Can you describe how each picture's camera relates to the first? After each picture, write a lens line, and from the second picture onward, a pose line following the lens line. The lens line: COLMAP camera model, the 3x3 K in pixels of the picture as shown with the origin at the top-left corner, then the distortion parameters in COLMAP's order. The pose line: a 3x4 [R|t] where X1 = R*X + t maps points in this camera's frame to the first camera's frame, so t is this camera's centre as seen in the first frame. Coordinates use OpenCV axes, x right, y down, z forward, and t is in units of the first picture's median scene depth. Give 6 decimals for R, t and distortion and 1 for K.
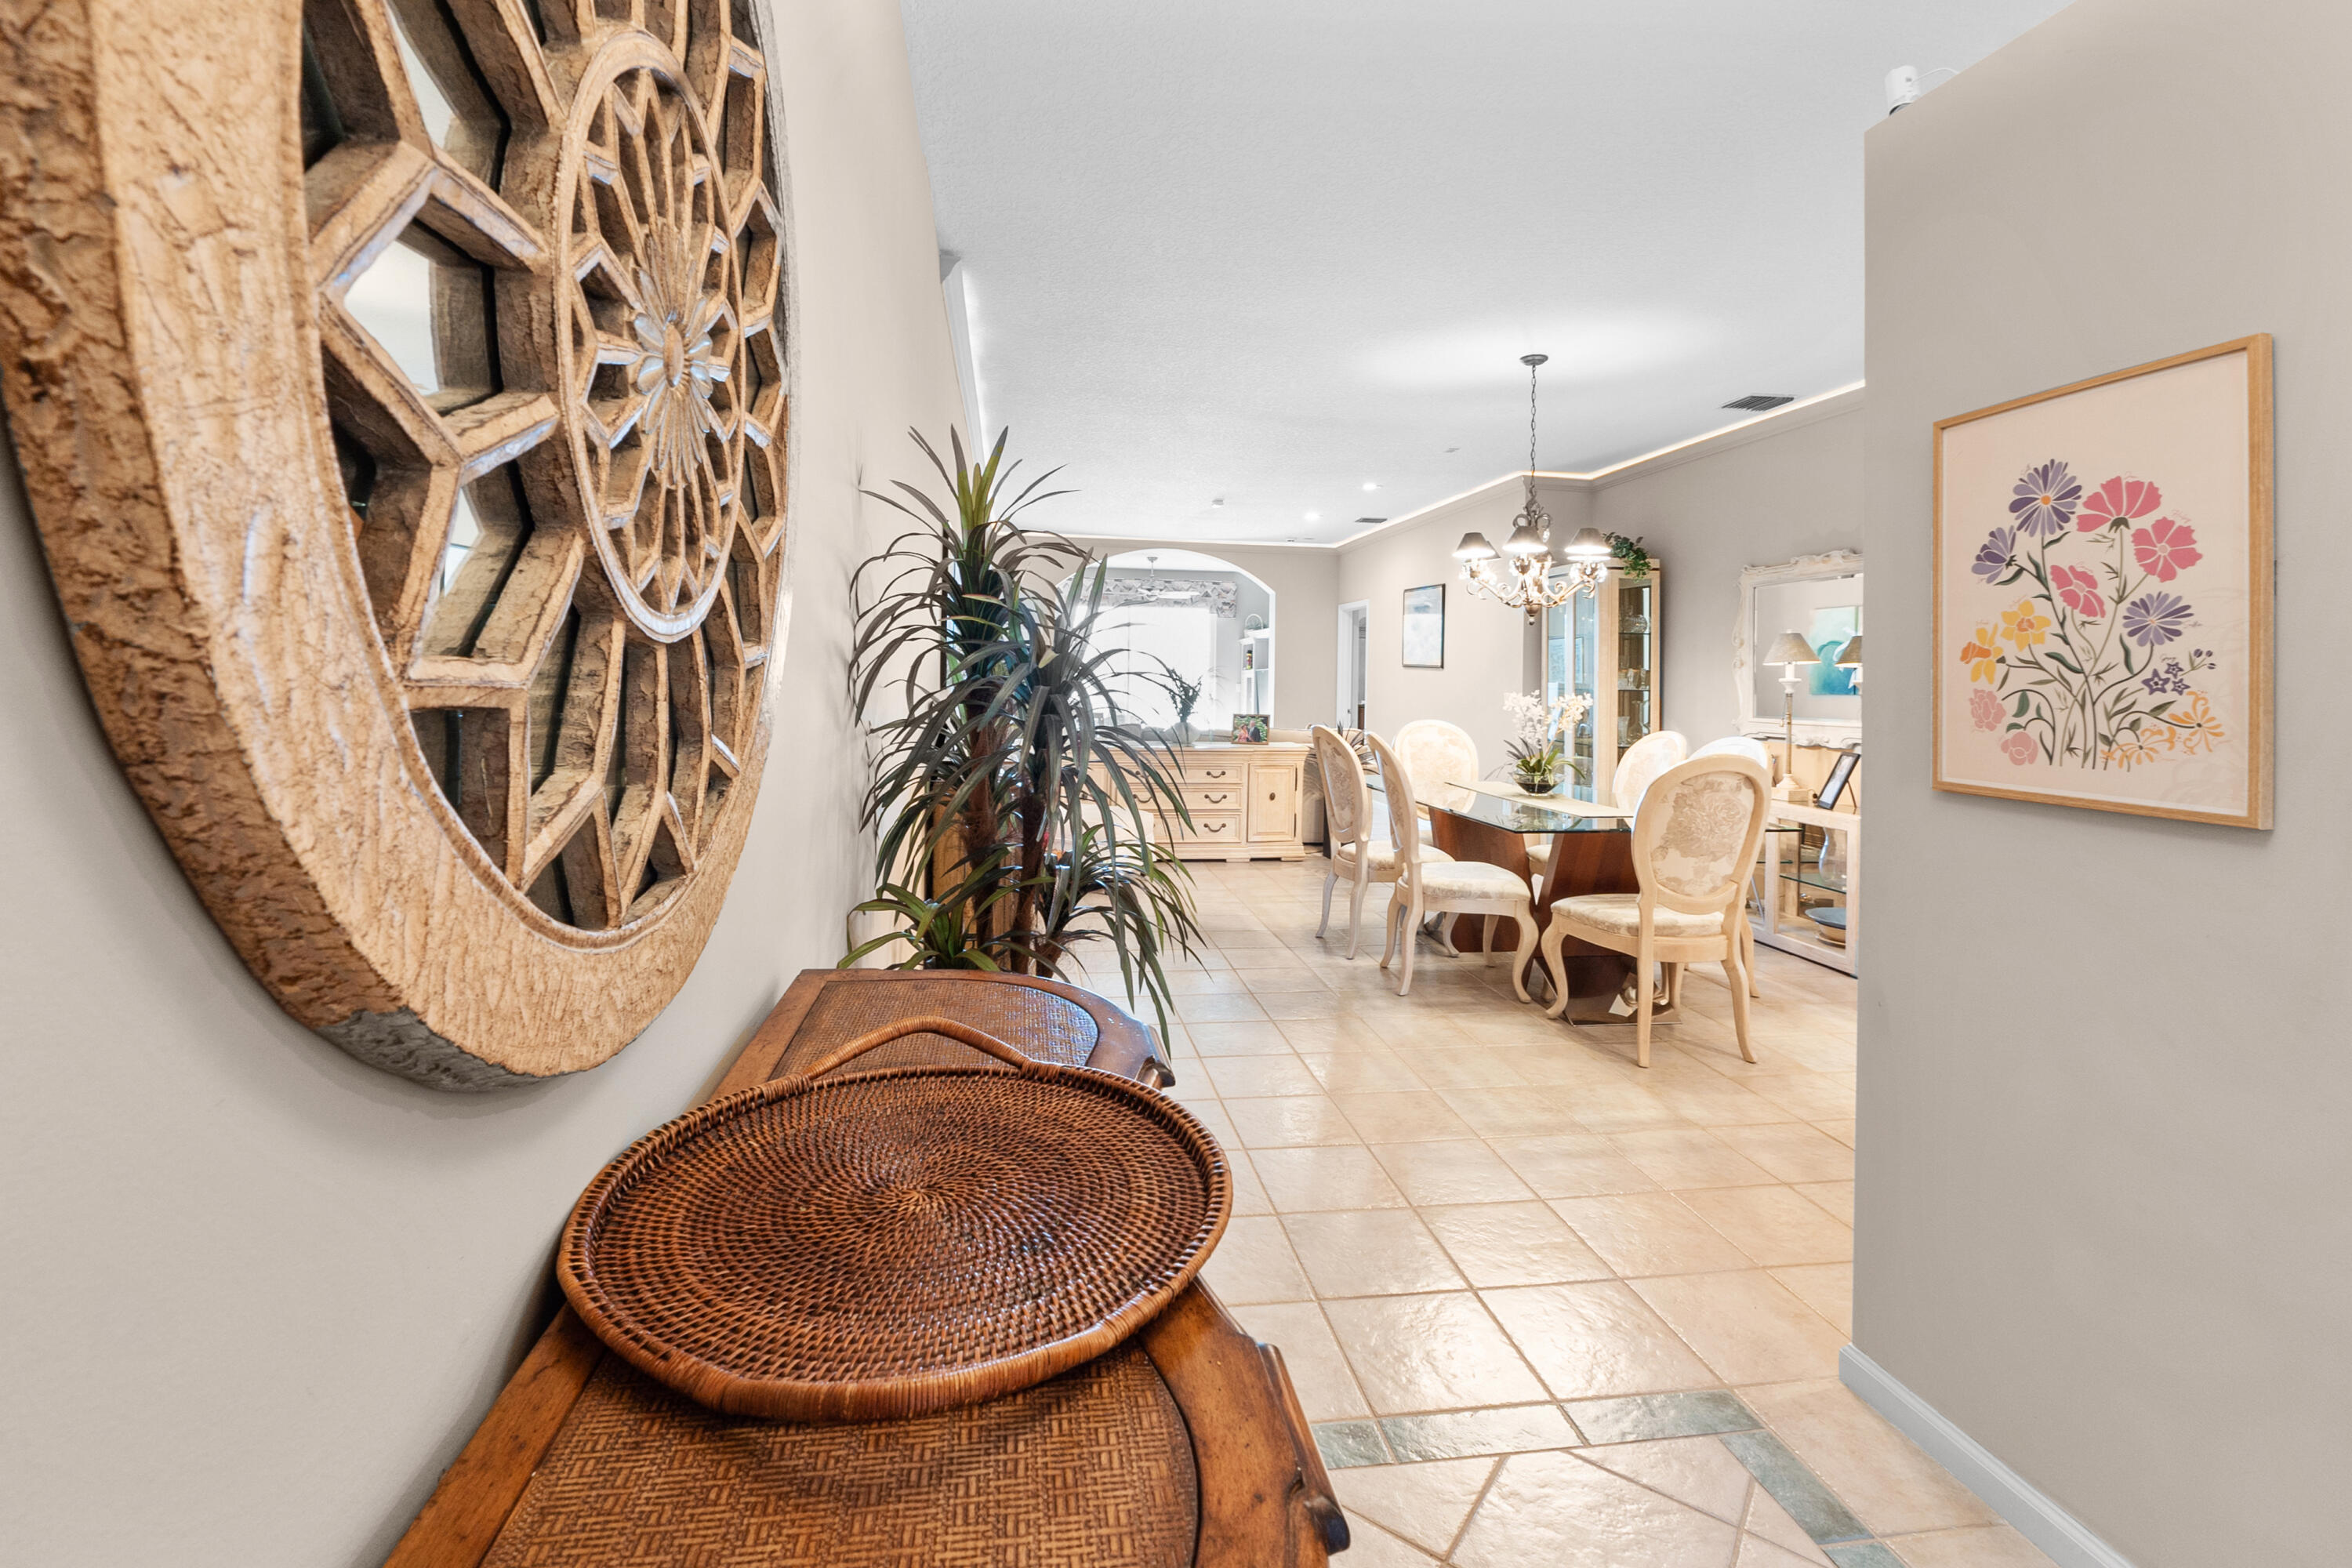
lens RADIAL K [[1015.0, 0, 1166.3], [0, 1015.0, 677.6], [0, 0, 1]] dist [-0.004654, 0.000019]
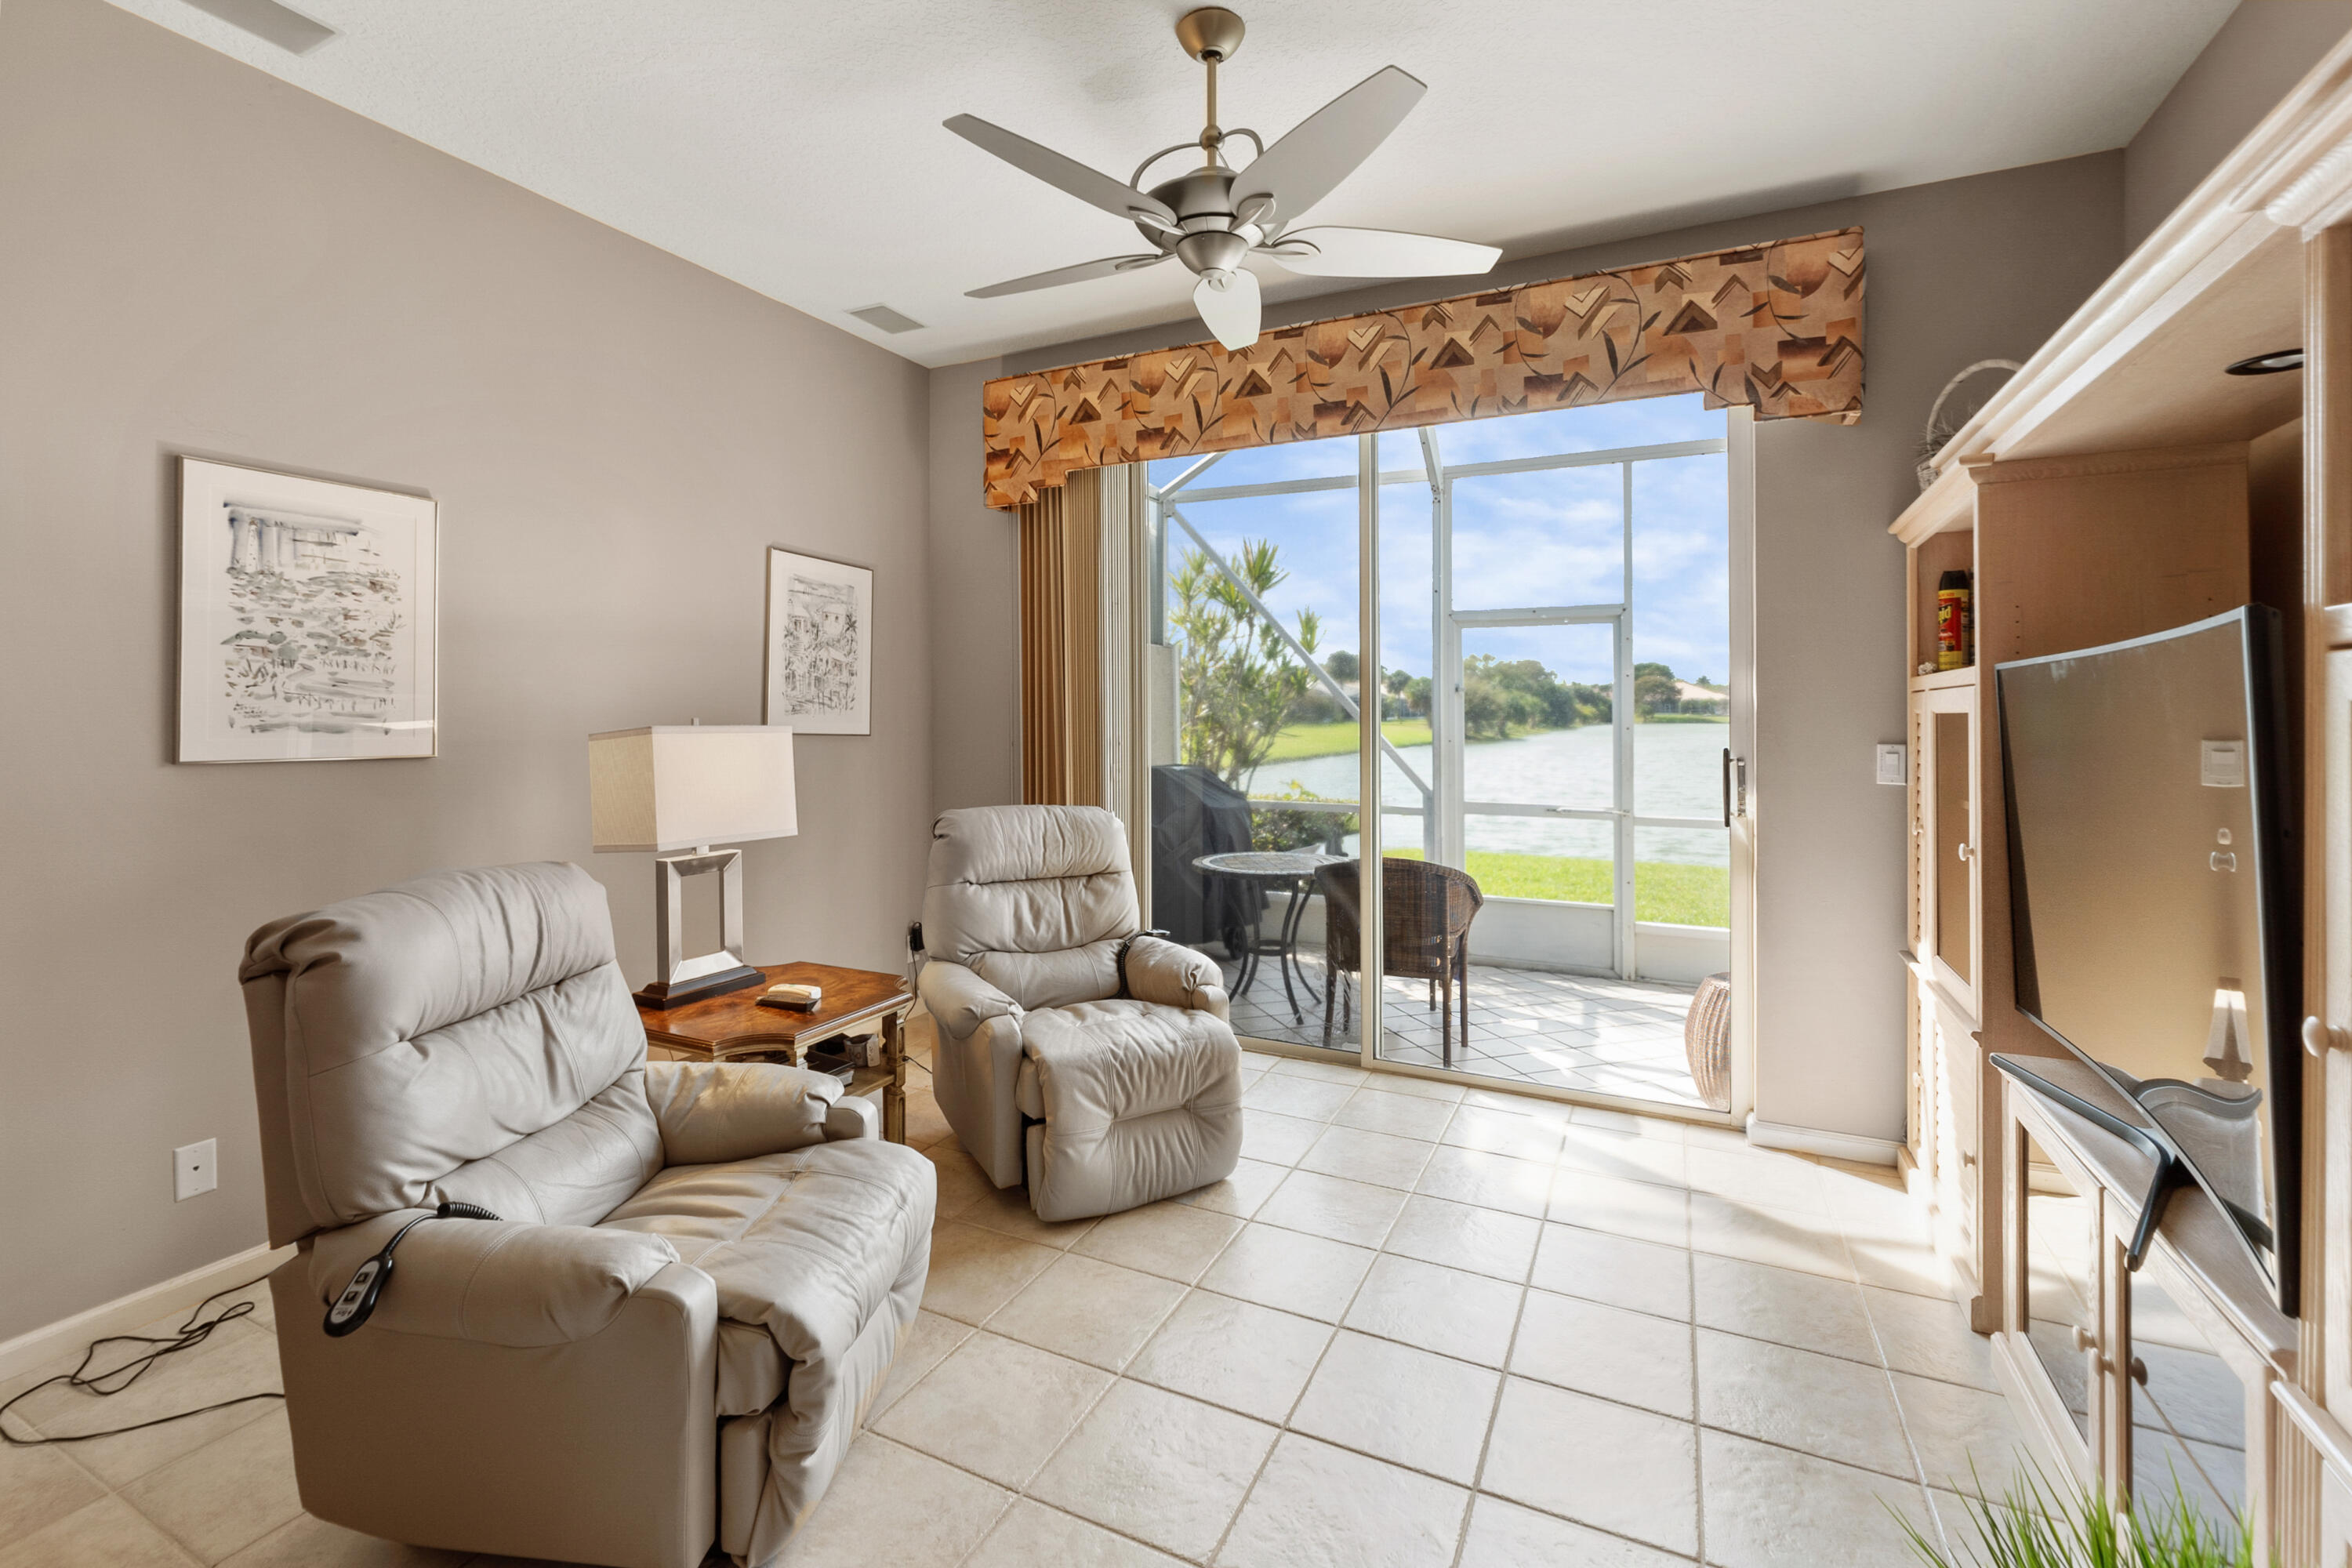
lens RADIAL K [[1015.0, 0, 1178.2], [0, 1015.0, 711.2], [0, 0, 1]] dist [-0.004654, 0.000019]
pose [[0.824242, -0.015930, -0.566014, 0.188436], [0.015308, 0.999866, -0.005848, -0.004249], [0.566031, -0.003845, 0.824375, 2.078613]]
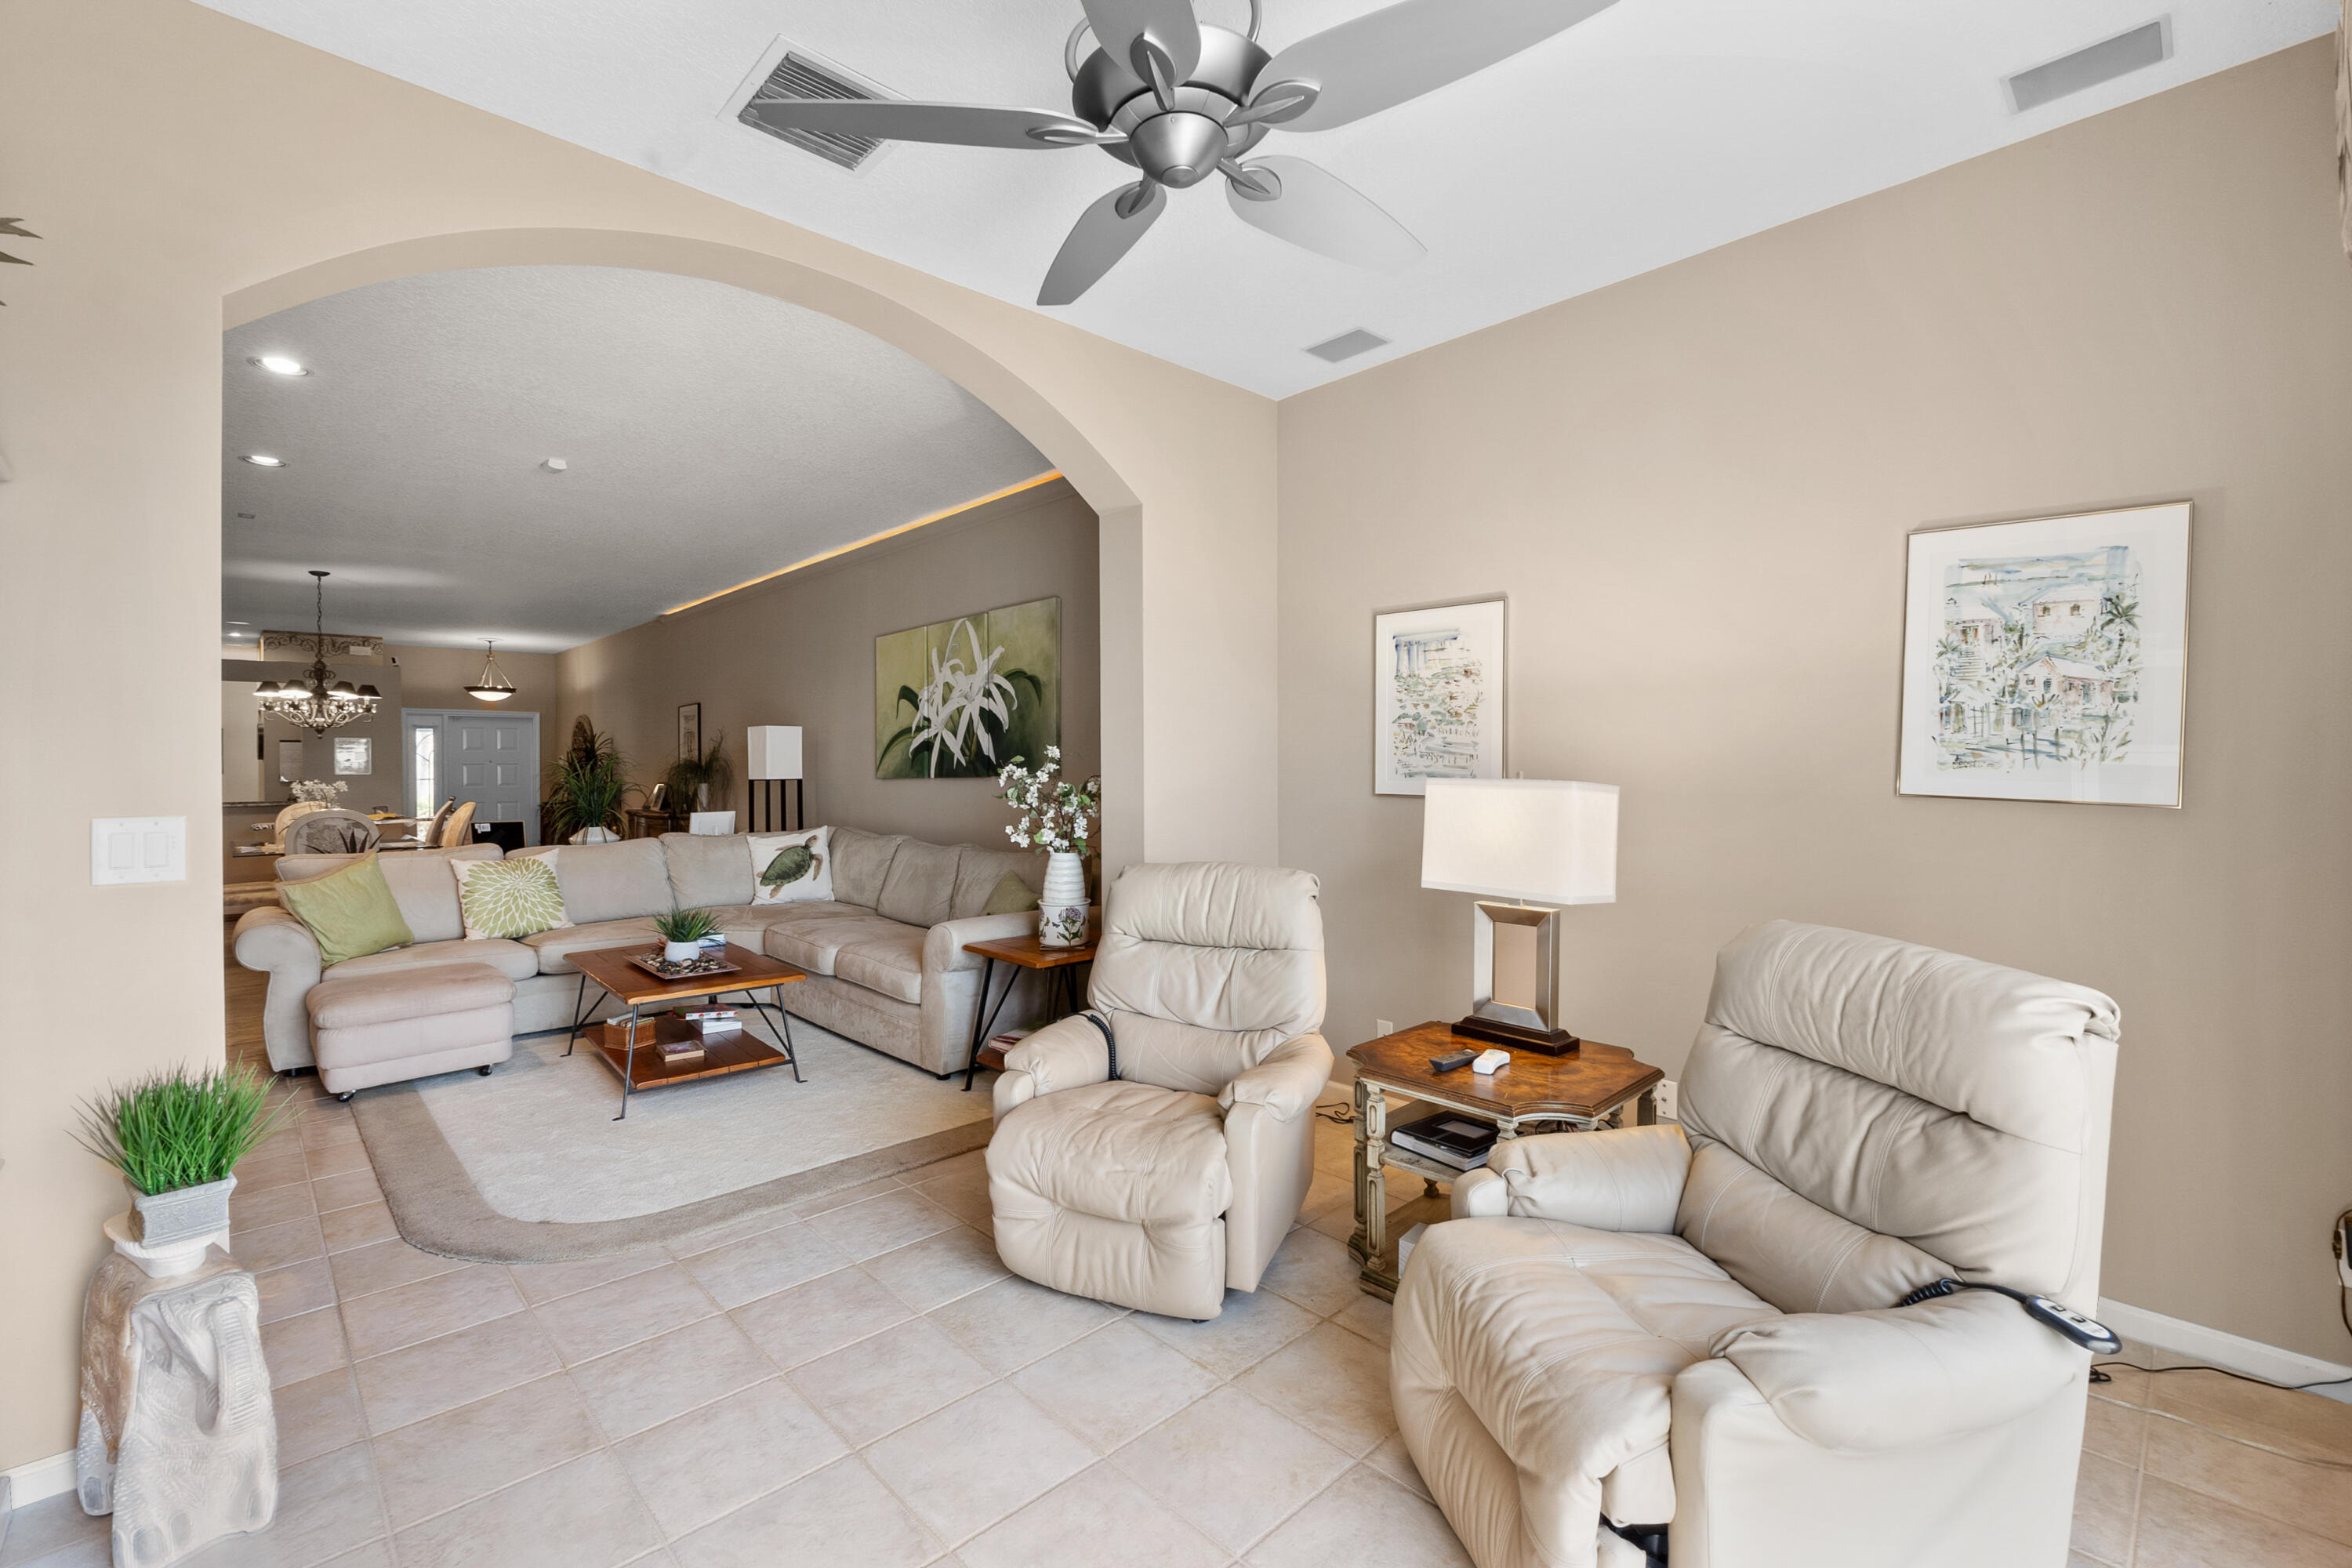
lens RADIAL K [[1015.0, 0, 1158.5], [0, 1015.0, 771.1], [0, 0, 1]] dist [-0.004654, 0.000019]
pose [[-0.824869, -0.010688, -0.565222, 0.144965], [-0.009246, 0.999943, -0.005415, -0.002874], [0.565248, 0.000759, -0.824921, 2.689994]]
